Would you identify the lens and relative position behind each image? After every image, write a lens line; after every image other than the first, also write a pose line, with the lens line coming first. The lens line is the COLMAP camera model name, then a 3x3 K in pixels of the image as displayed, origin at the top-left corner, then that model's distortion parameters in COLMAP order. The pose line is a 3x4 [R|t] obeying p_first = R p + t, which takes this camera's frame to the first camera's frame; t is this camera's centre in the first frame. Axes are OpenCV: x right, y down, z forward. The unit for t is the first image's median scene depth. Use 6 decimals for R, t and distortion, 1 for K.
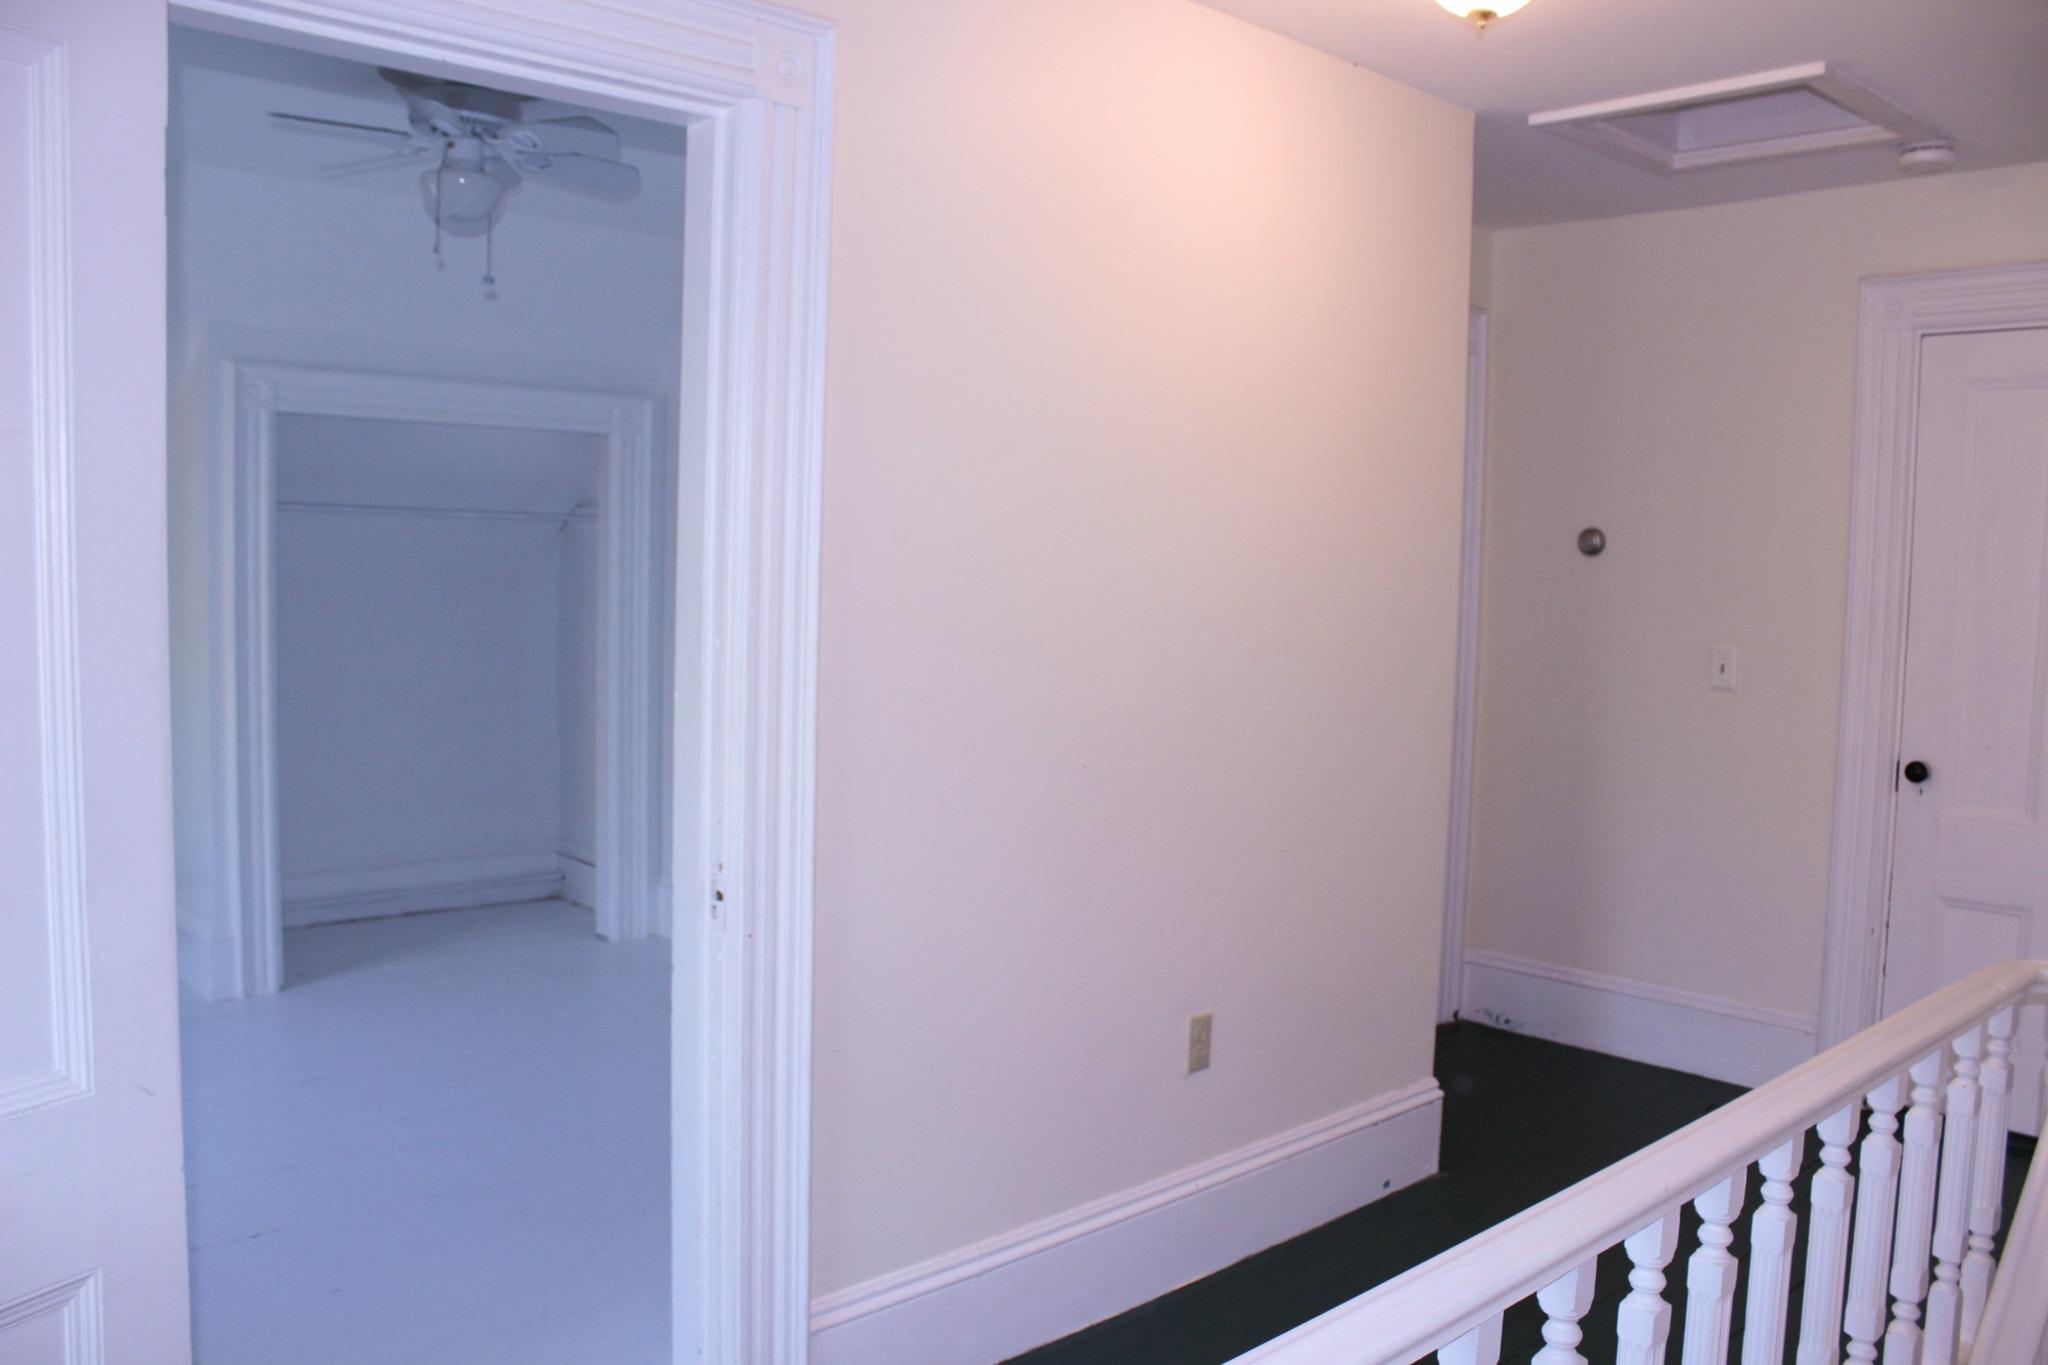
lens RADIAL K [[1697.8, 0, 1024.0], [0, 1697.8, 682.5], [0, 0, 1]] dist [-0.154604, 0.152851]
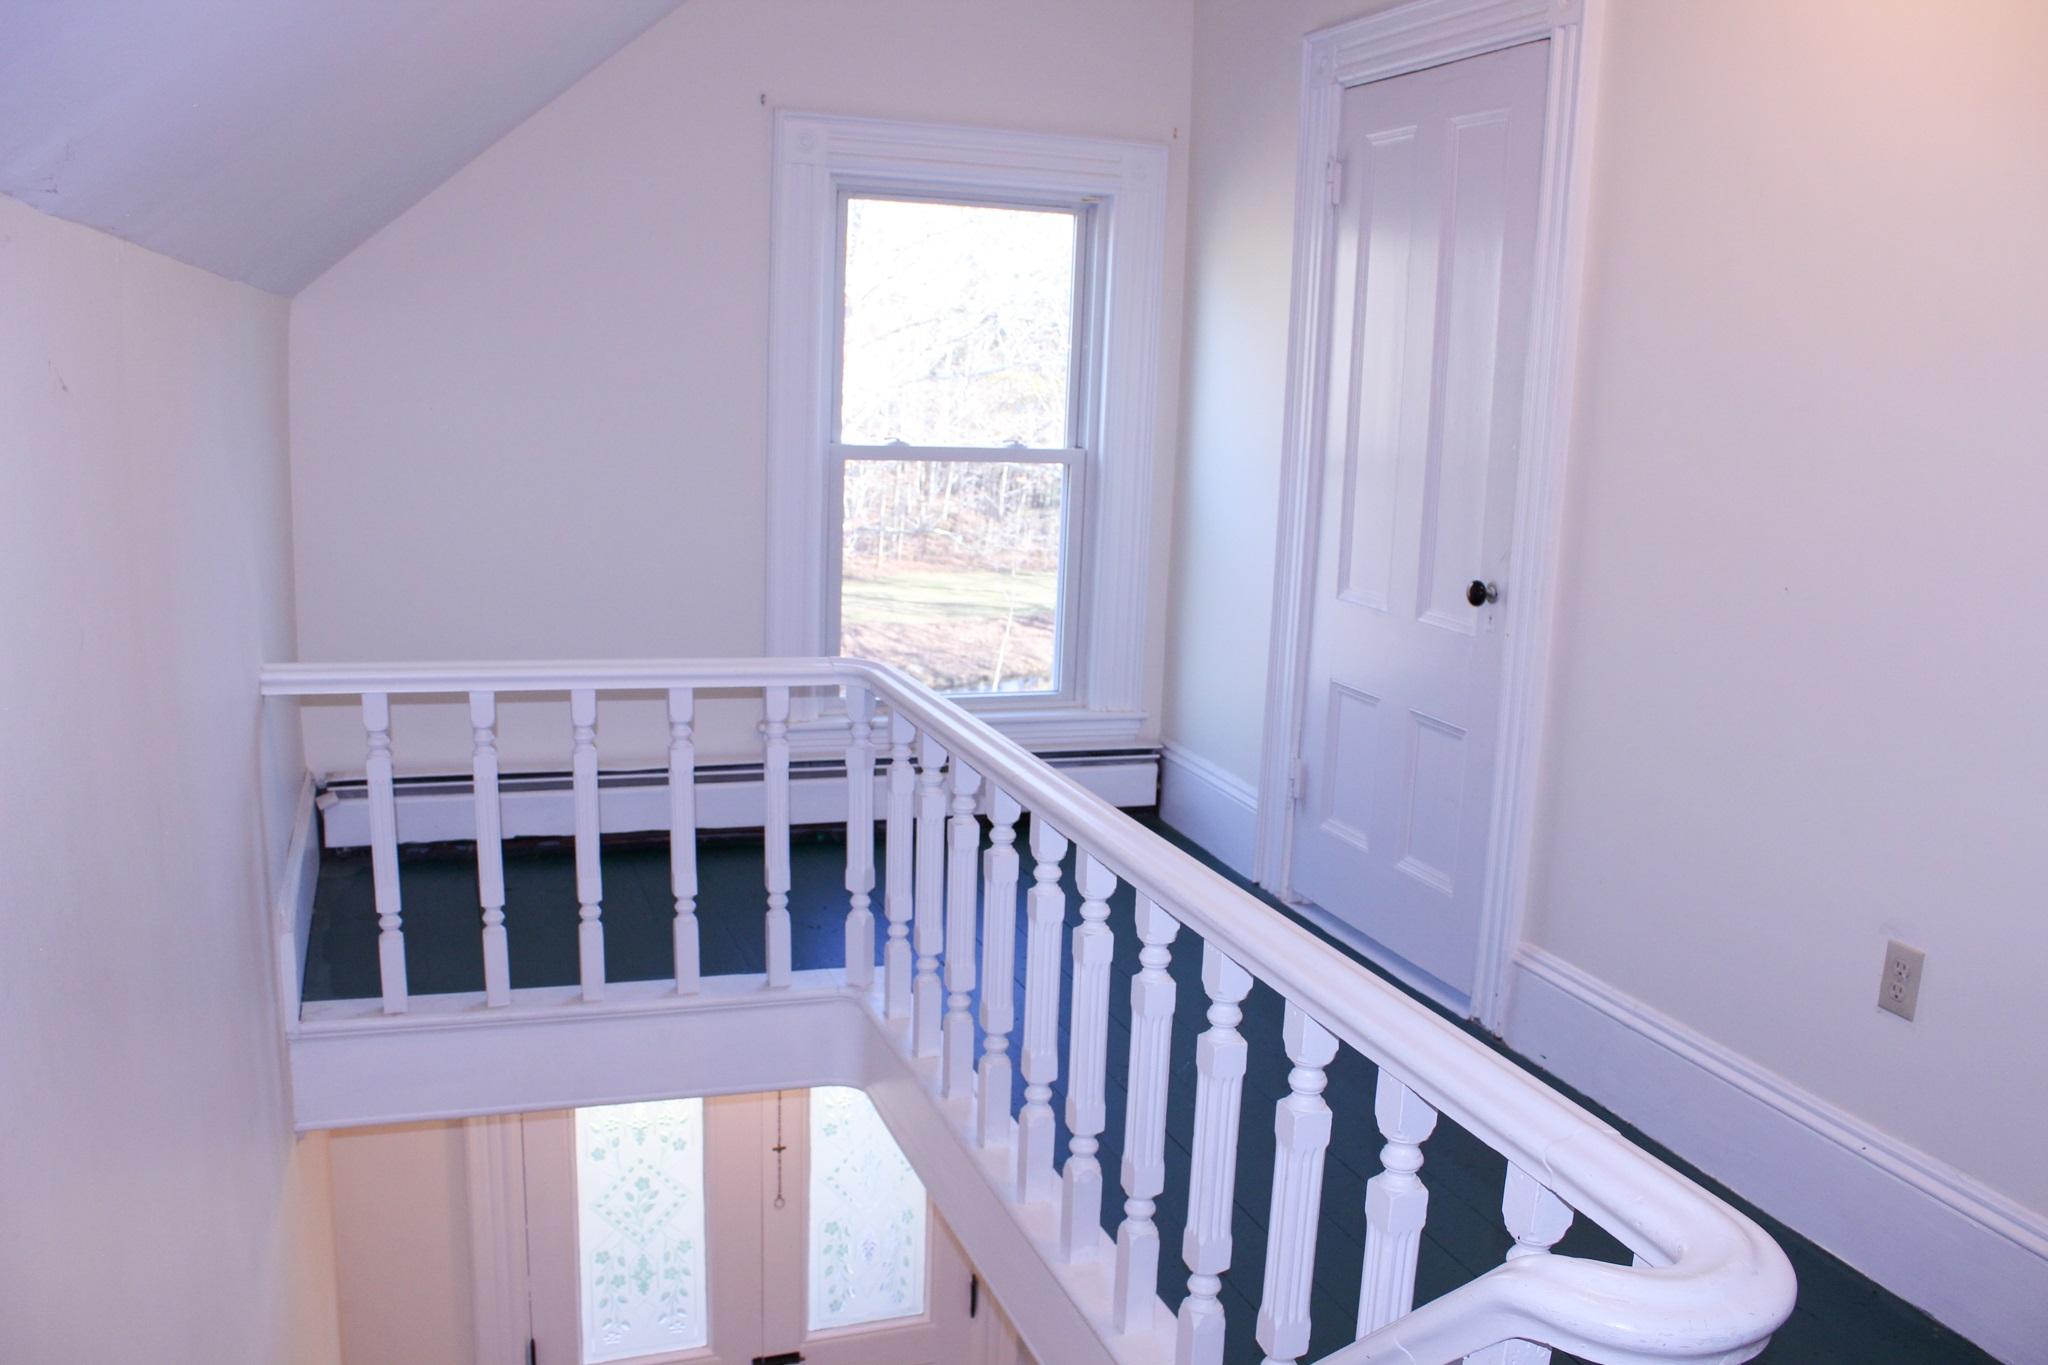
lens RADIAL K [[1697.8, 0, 1024.0], [0, 1697.8, 682.5], [0, 0, 1]] dist [-0.154604, 0.152851]
pose [[-0.409936, 0.141438, -0.901082, 0.942631], [-0.102419, 0.974519, 0.199559, -0.030701], [0.906346, 0.174094, -0.385004, 0.904053]]
